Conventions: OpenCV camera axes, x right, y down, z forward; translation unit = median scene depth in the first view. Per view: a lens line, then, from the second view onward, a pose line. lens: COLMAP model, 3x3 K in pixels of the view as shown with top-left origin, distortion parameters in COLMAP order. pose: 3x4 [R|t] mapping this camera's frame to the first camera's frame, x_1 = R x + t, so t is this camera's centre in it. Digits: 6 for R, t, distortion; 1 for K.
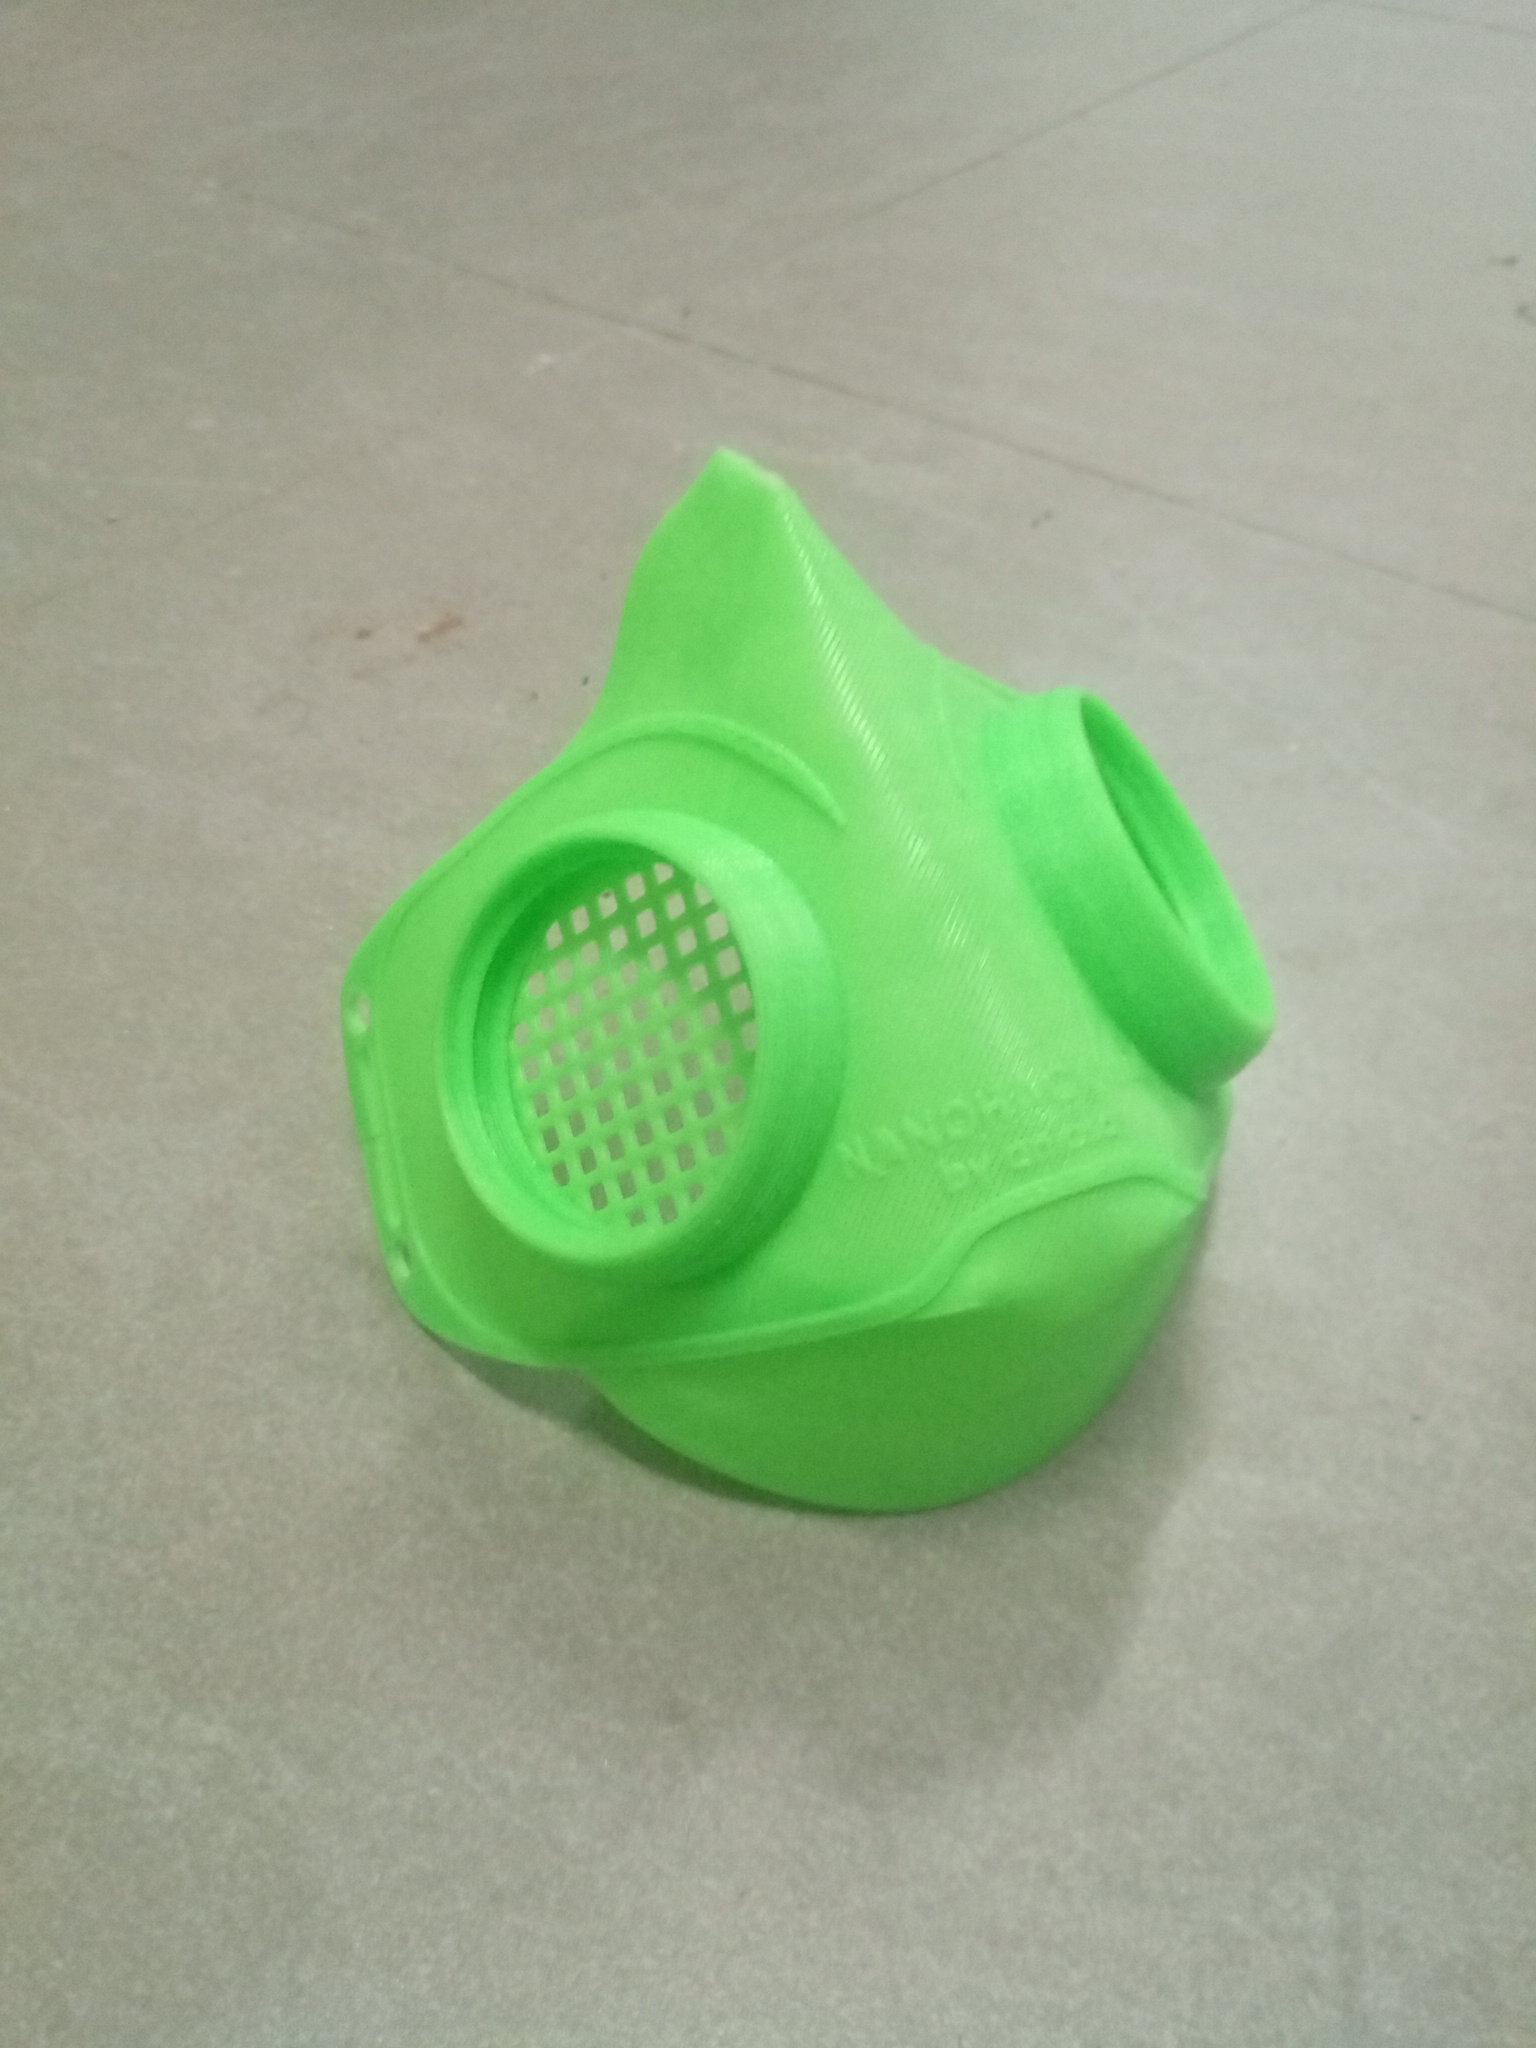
lens RADIAL K [[1463.6, 0, 768.0], [0, 1463.6, 1024.0], [0, 0, 1]] dist [-0.002194, 0.003548]
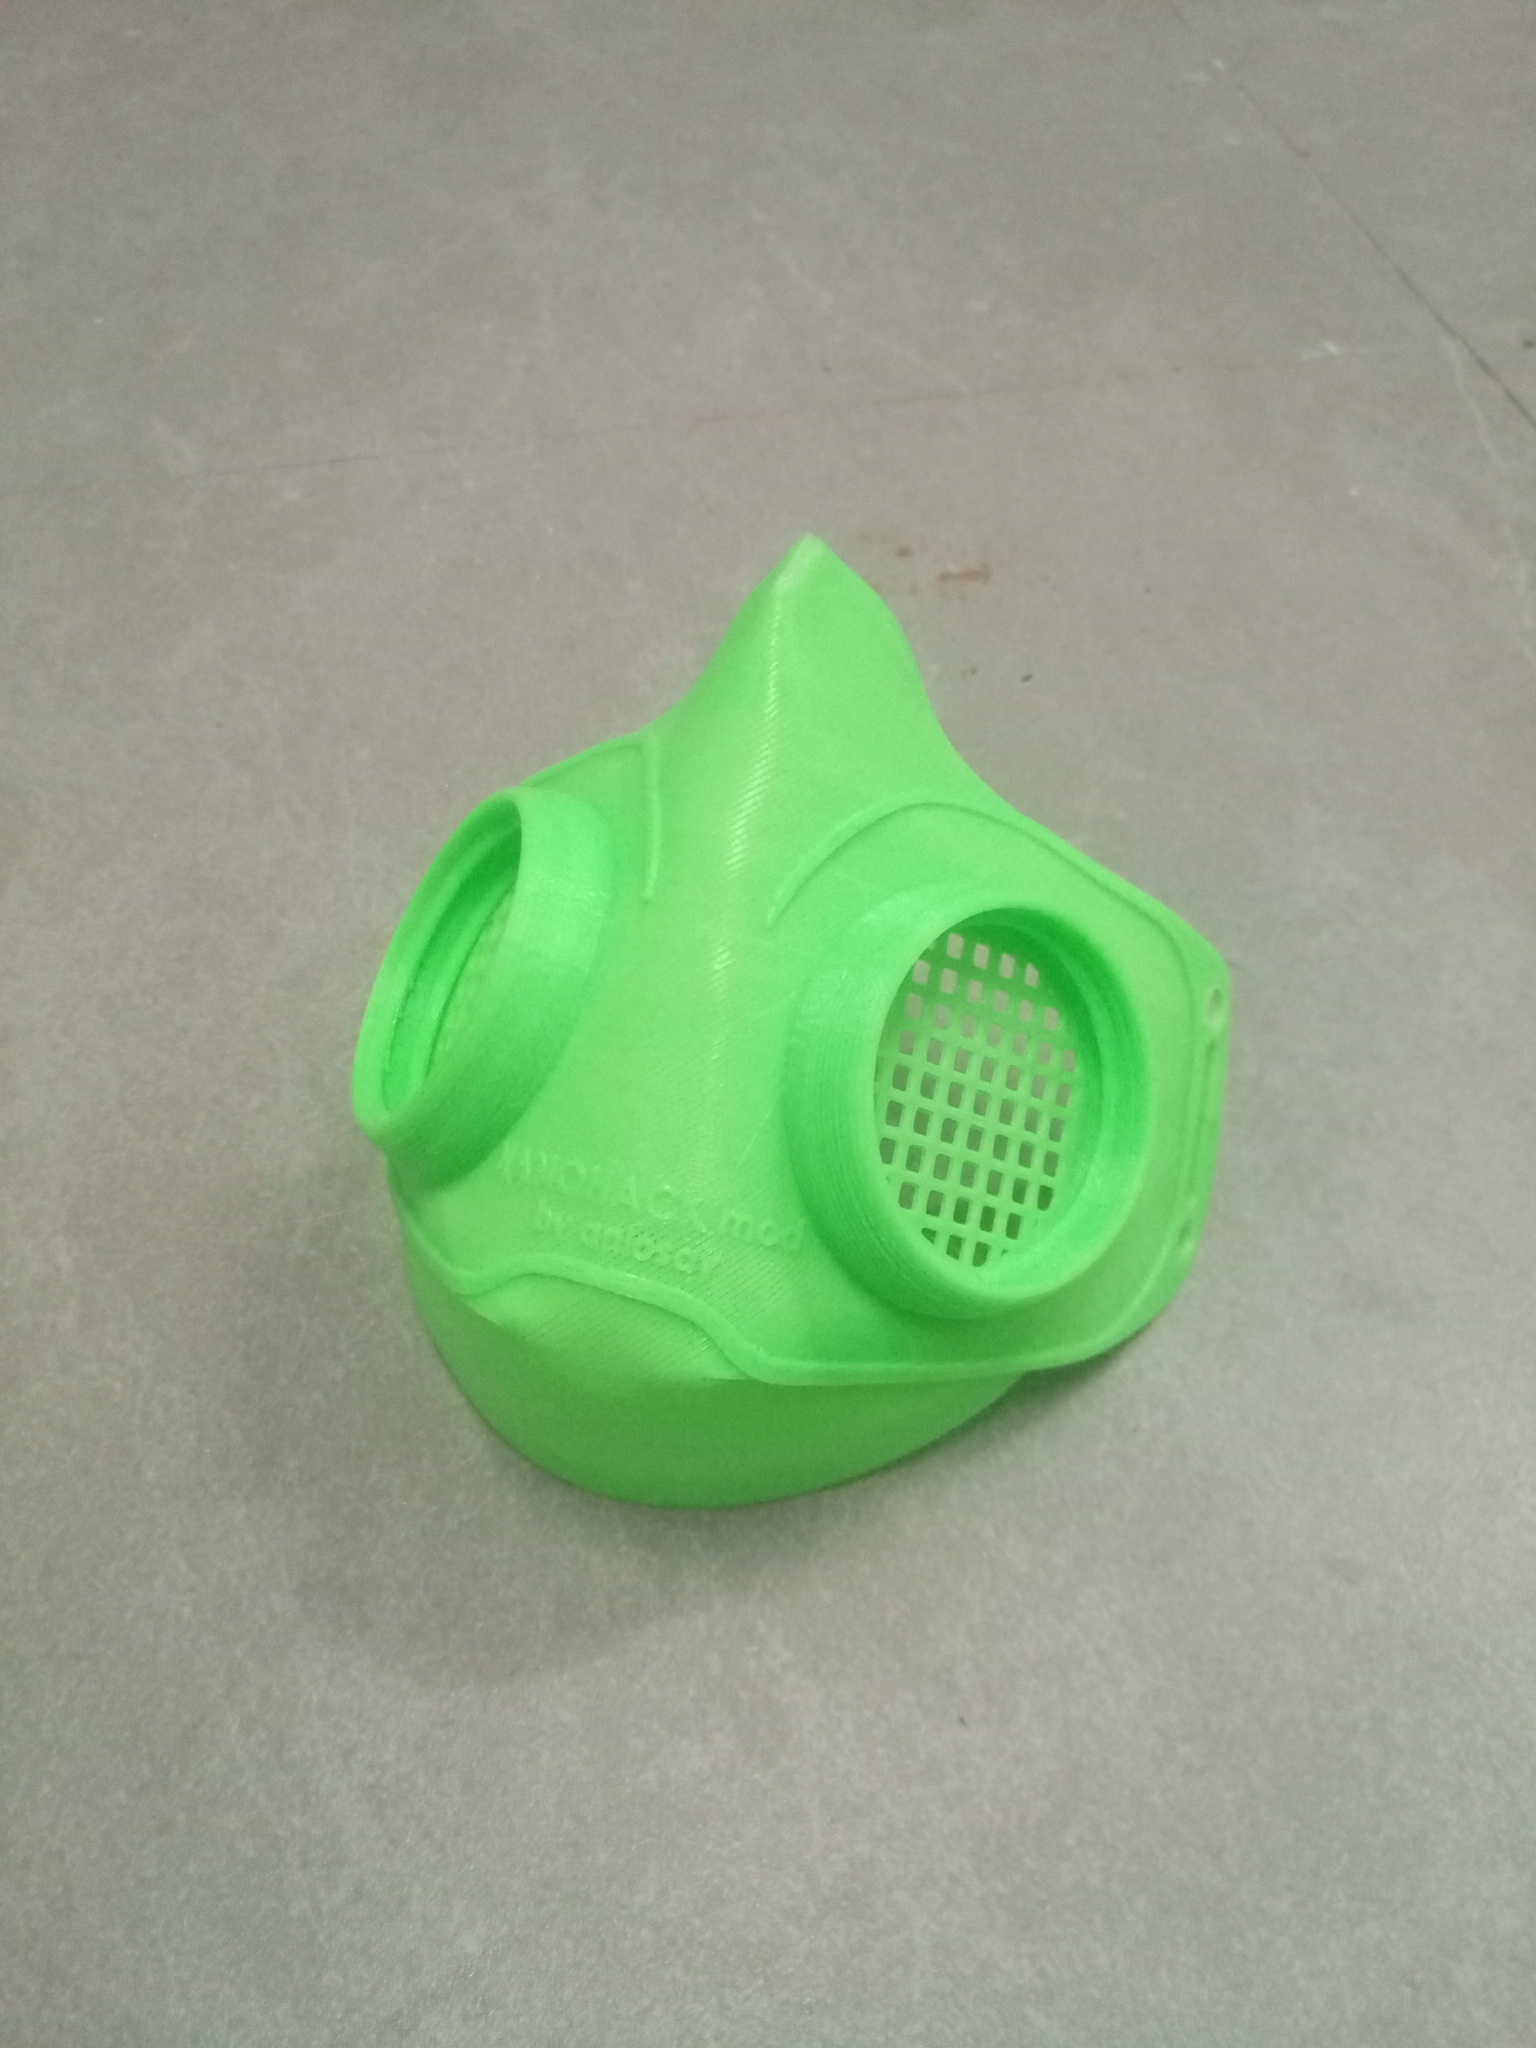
lens RADIAL K [[1463.6, 0, 768.0], [0, 1463.6, 1024.0], [0, 0, 1]] dist [-0.002194, 0.003548]
pose [[0.751854, 0.507971, -0.420335, 0.593654], [-0.470436, 0.859978, 0.197806, -0.297847], [0.461958, 0.049020, 0.885546, 0.063980]]
